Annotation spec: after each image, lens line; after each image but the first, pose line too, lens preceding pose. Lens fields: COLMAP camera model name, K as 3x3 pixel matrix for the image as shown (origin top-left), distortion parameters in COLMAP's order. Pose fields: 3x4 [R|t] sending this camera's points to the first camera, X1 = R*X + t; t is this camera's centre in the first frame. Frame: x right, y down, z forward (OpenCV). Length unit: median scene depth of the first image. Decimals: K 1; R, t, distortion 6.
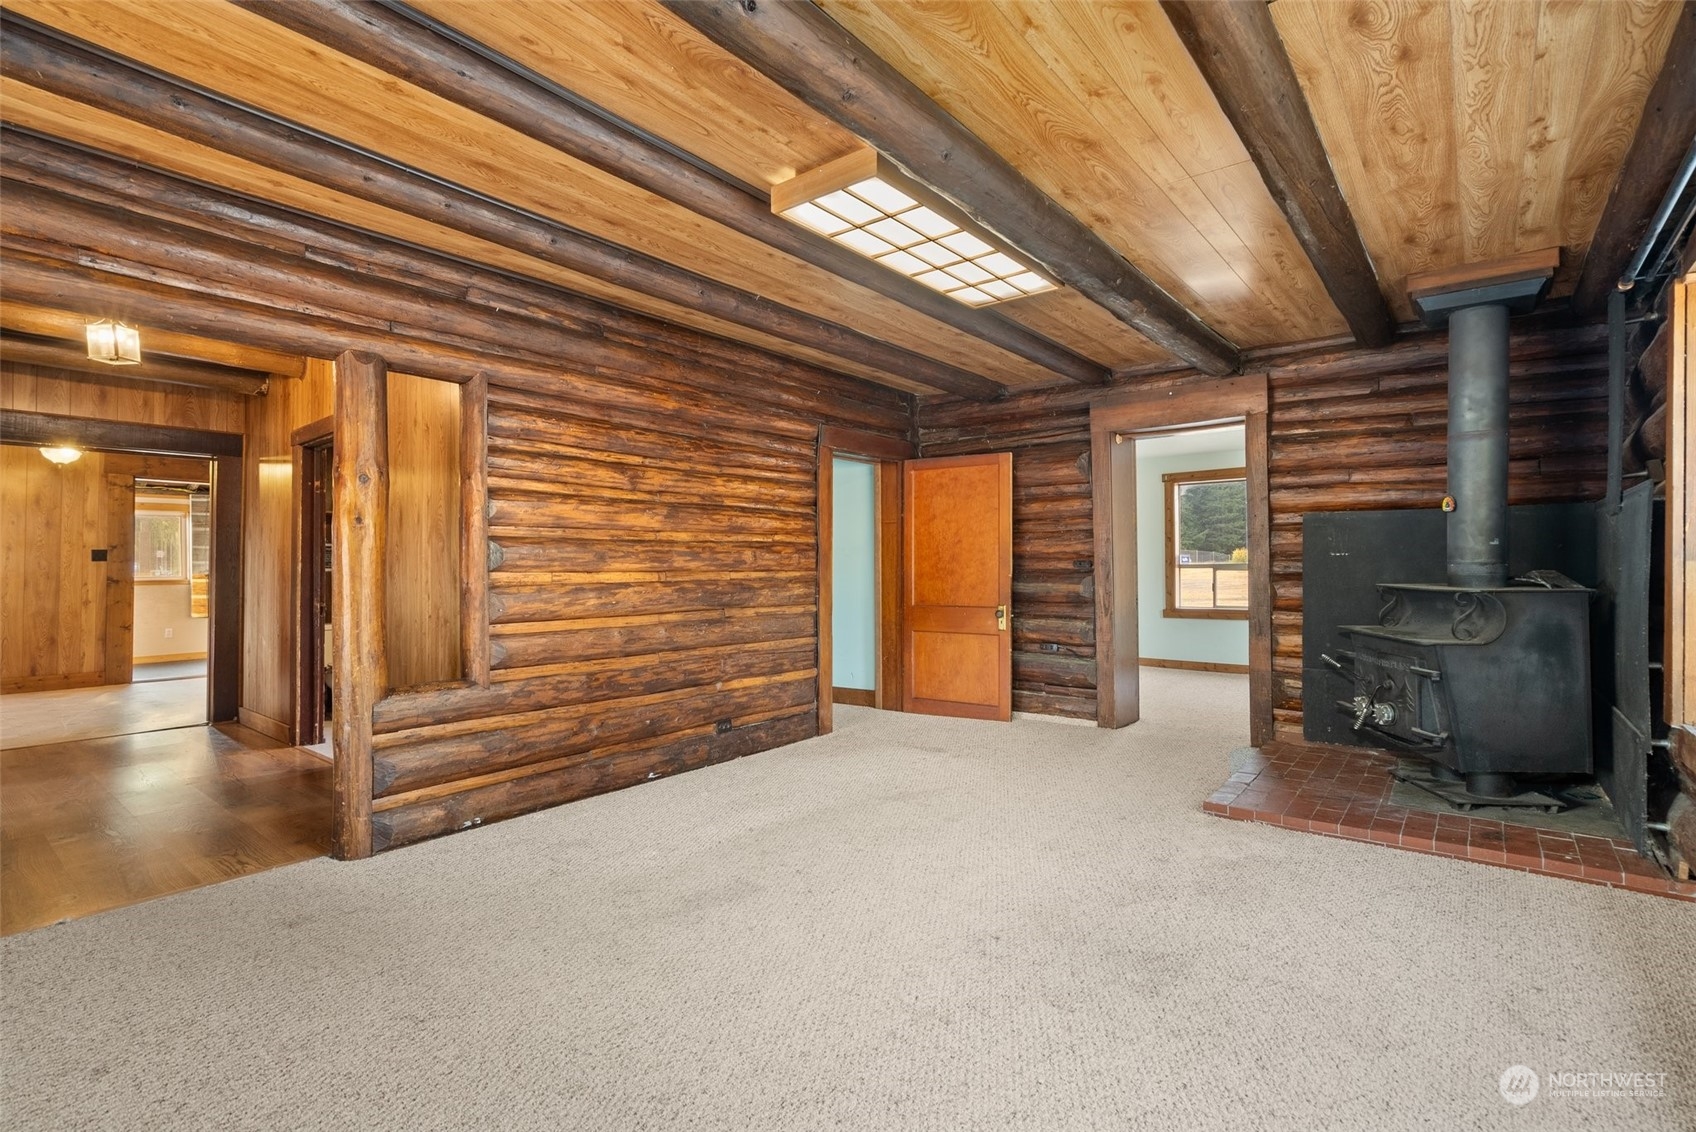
lens RADIAL K [[784.3, 0, 856.5], [0, 784.3, 566.5], [0, 0, 1]] dist [0.001276, 0.001309]
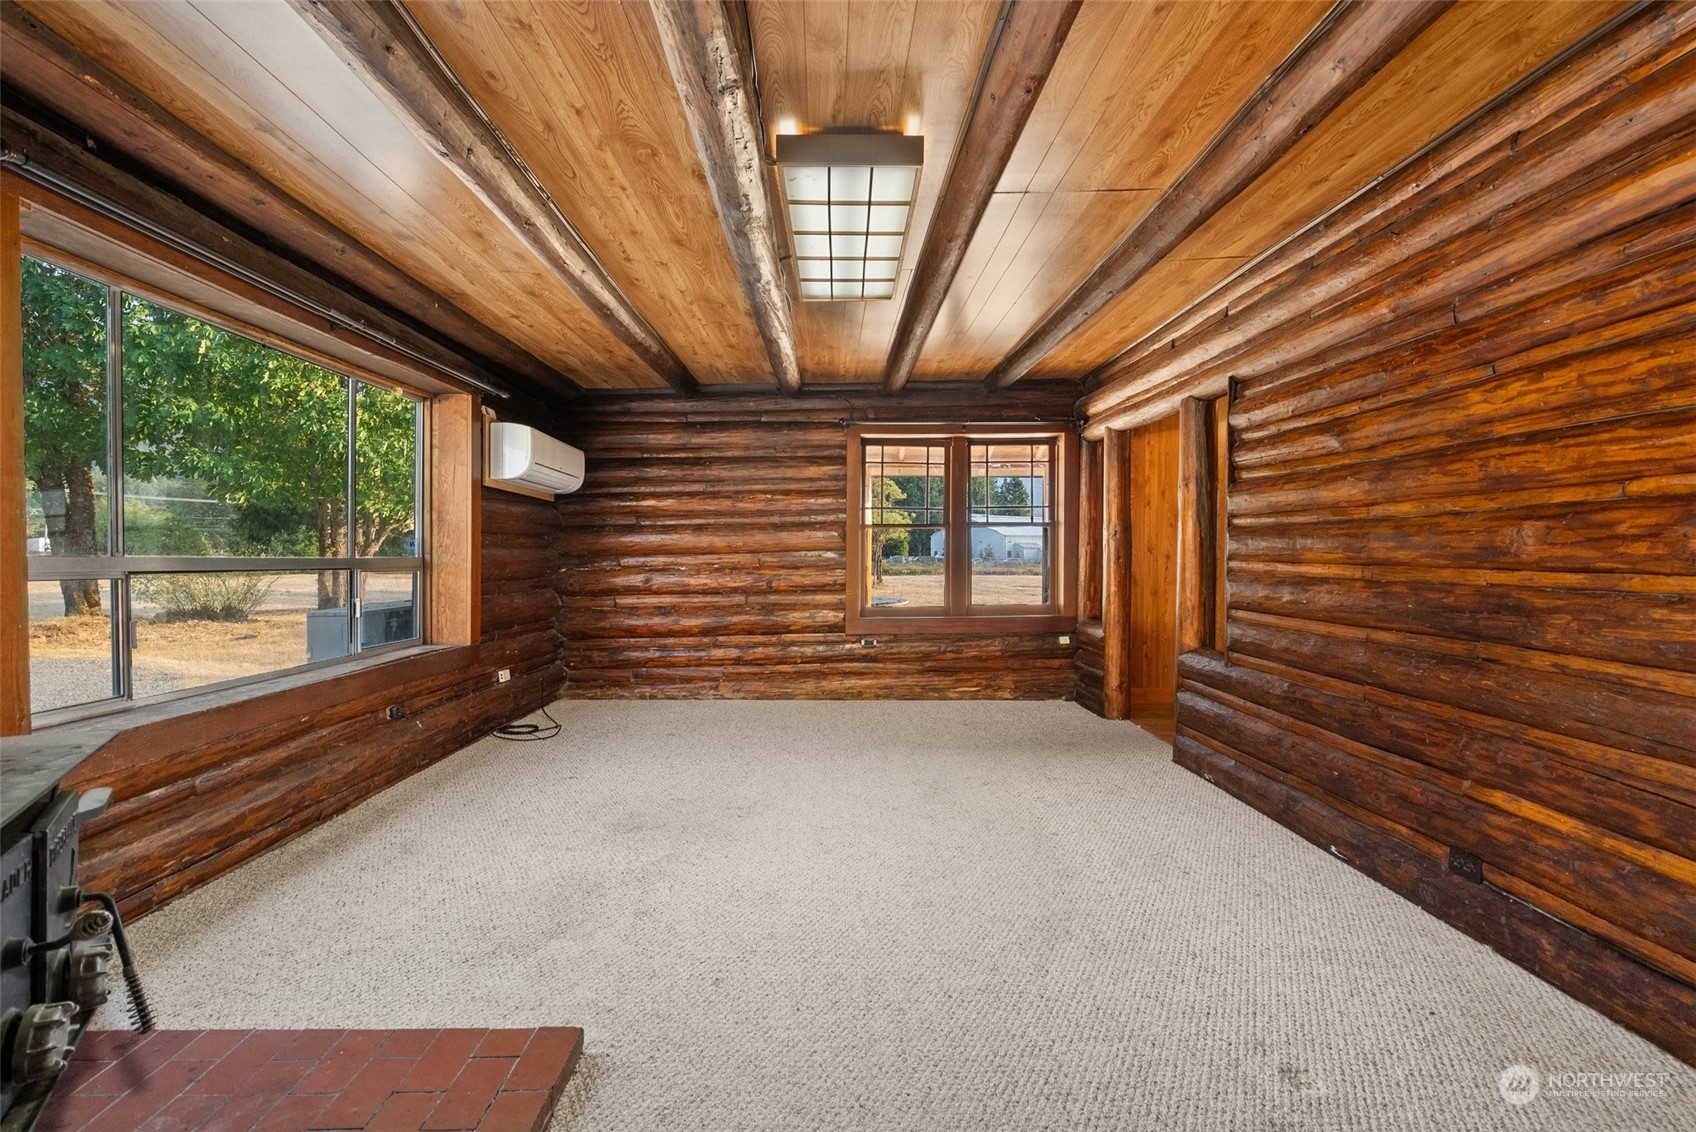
lens RADIAL K [[784.3, 0, 853.2], [0, 784.3, 555.2], [0, 0, 1]] dist [0.001276, 0.001309]
pose [[-0.763735, 0.005127, -0.645509, 0.503539], [-0.000911, 0.999959, 0.009021, -0.007203], [0.645529, 0.007478, -0.763699, 1.188271]]
